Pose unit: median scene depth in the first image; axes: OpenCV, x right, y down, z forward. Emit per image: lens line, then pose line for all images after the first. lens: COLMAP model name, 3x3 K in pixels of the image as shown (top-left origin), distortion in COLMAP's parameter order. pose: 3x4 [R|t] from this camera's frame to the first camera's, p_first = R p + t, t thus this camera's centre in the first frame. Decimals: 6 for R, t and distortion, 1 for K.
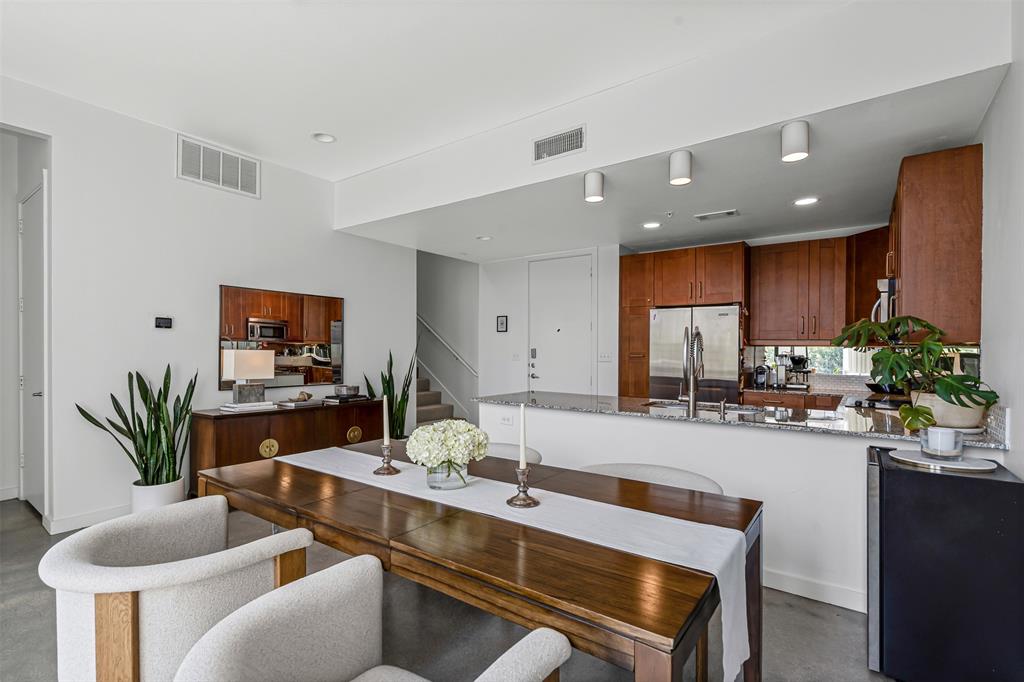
lens RADIAL K [[480.9, 0, 513.3], [0, 480.9, 350.1], [0, 0, 1]] dist [0.000237, 0.000846]
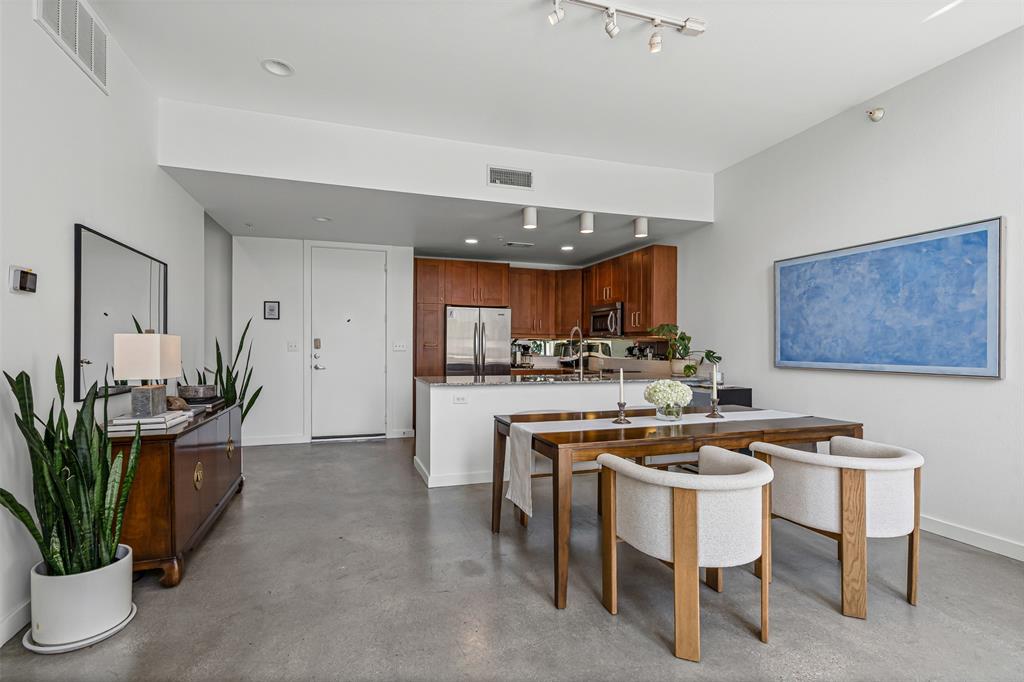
lens RADIAL K [[476.1, 0, 505.6], [0, 476.1, 346.0], [0, 0, 1]] dist [-0.003620, 0.000351]
pose [[0.583997, -0.002200, 0.811753, -0.653860], [-0.001183, 0.999993, 0.003561, 0.010551], [-0.811755, -0.003040, 0.583990, 0.188893]]
